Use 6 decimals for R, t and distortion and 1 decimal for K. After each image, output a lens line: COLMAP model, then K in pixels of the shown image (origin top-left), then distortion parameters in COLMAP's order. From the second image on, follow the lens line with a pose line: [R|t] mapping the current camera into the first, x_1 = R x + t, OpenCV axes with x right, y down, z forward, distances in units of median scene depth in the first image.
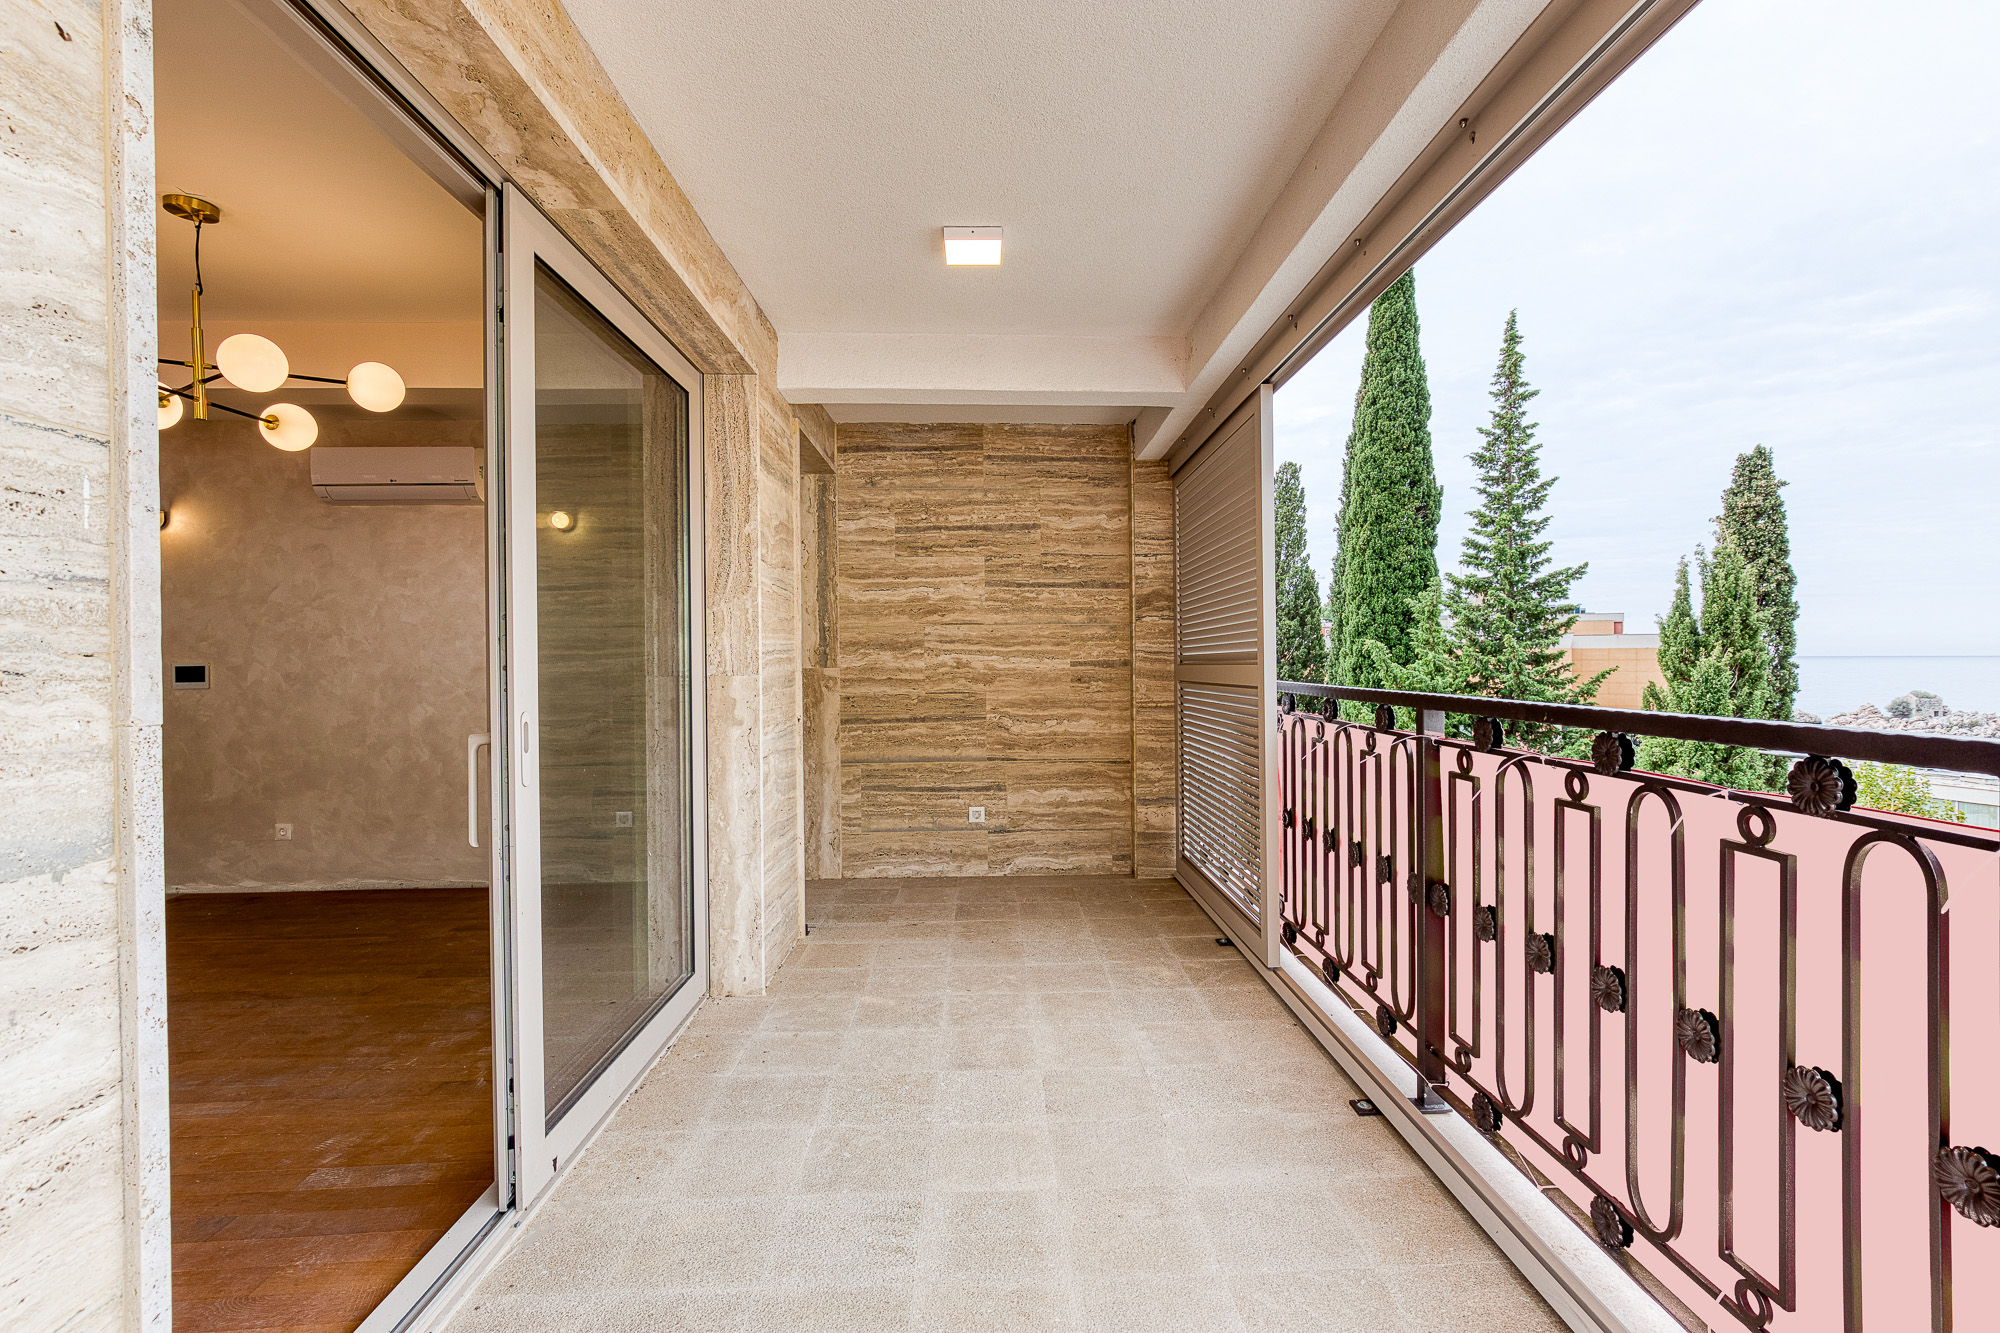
lens RADIAL K [[904.2, 0, 998.3], [0, 904.2, 660.4], [0, 0, 1]] dist [-0.000069, 0.000198]
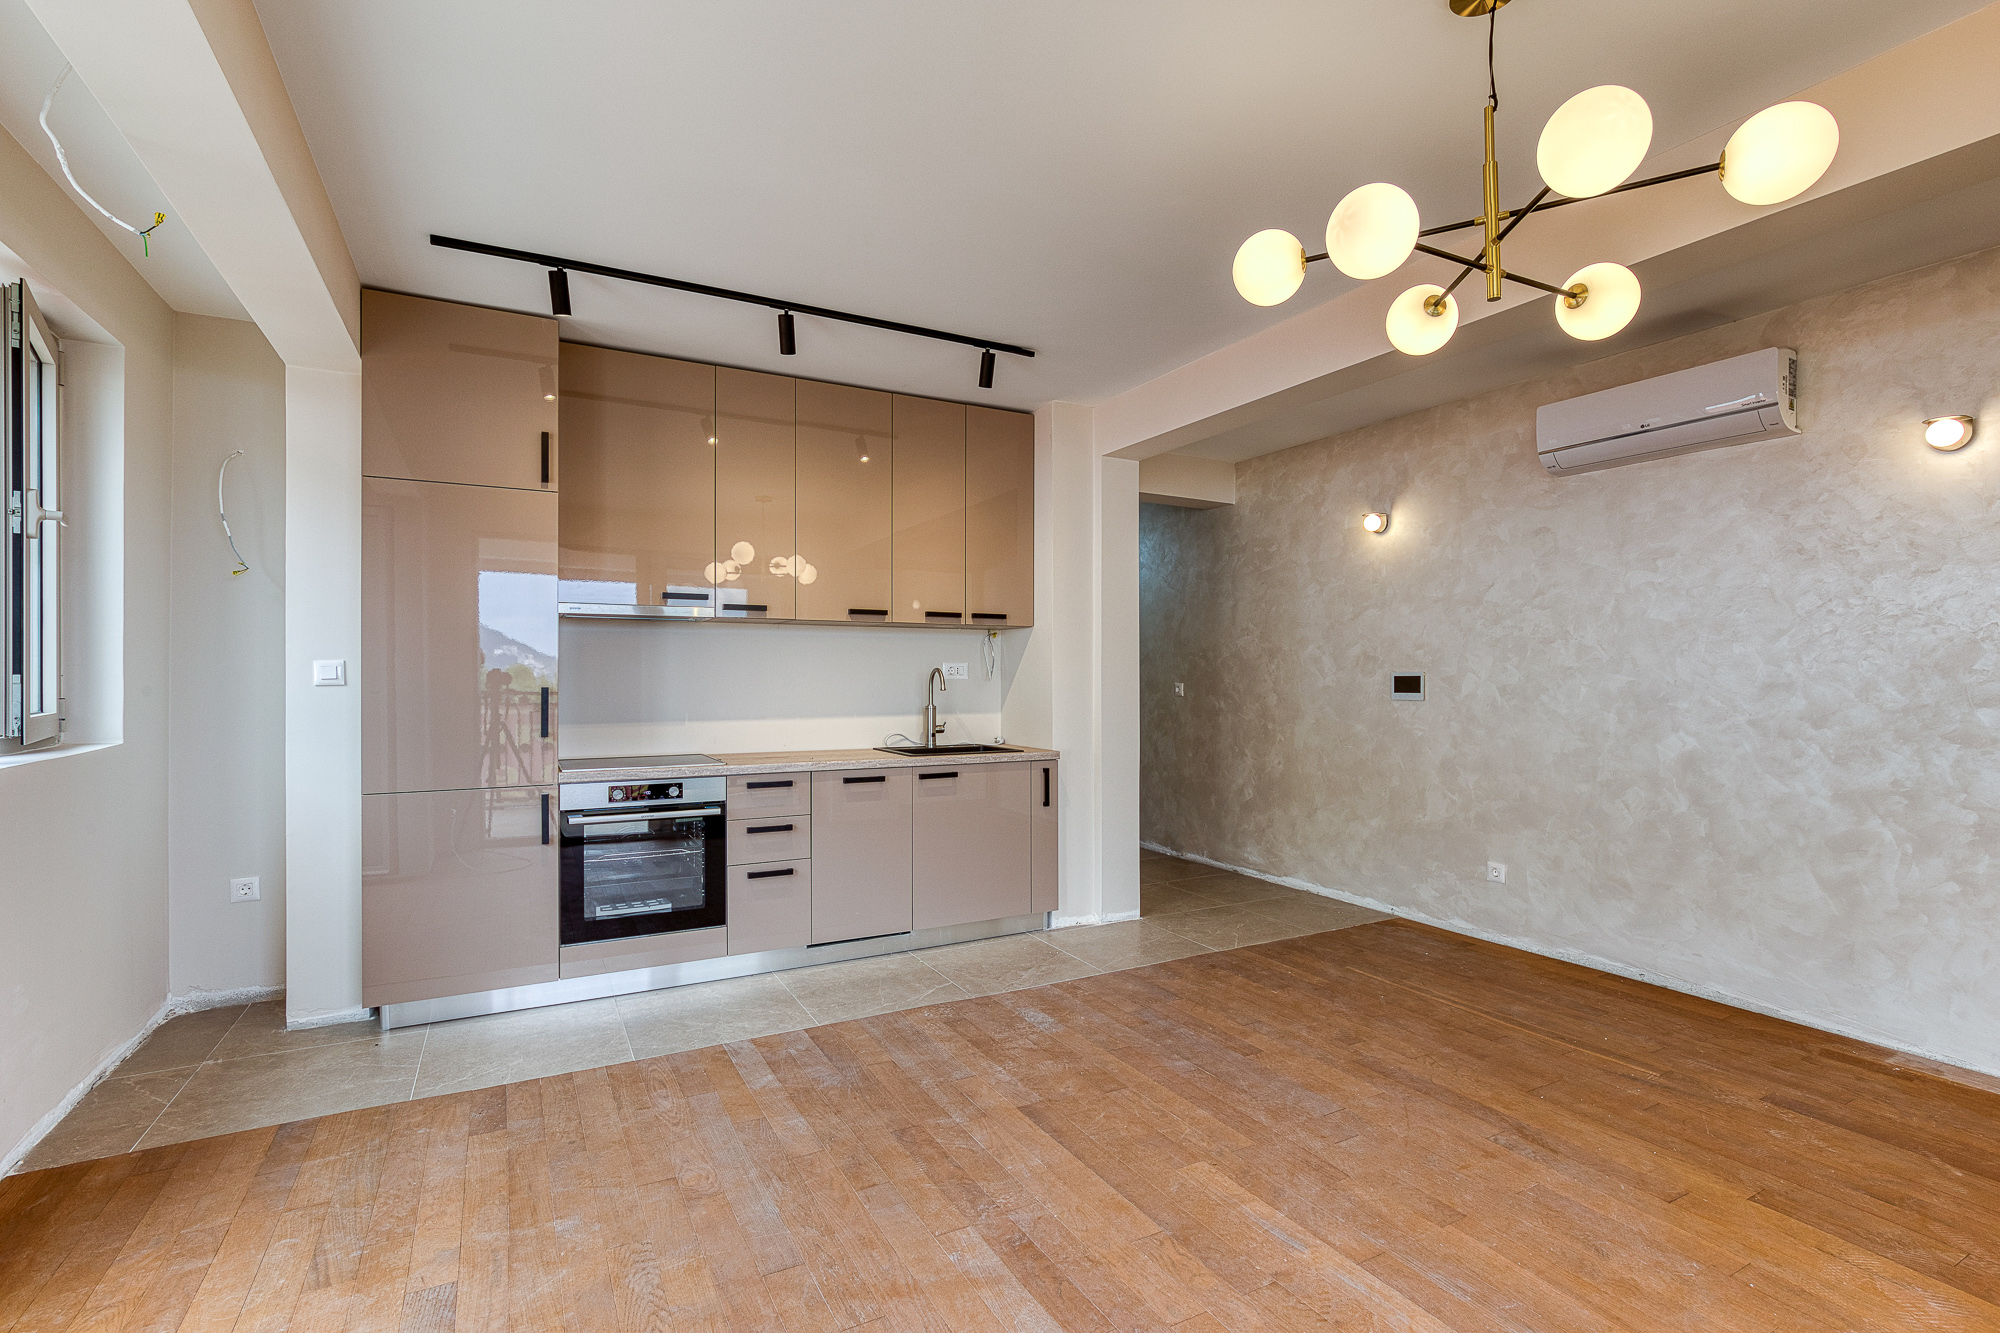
lens RADIAL K [[896.0, 0, 1006.5], [0, 896.0, 668.1], [0, 0, 1]] dist [0.002480, 0.000371]
pose [[0.445141, 0.005612, -0.895443, -0.242141], [-0.011801, 0.999930, 0.000400, 0.002818], [0.895383, 0.010389, 0.445176, 0.211014]]
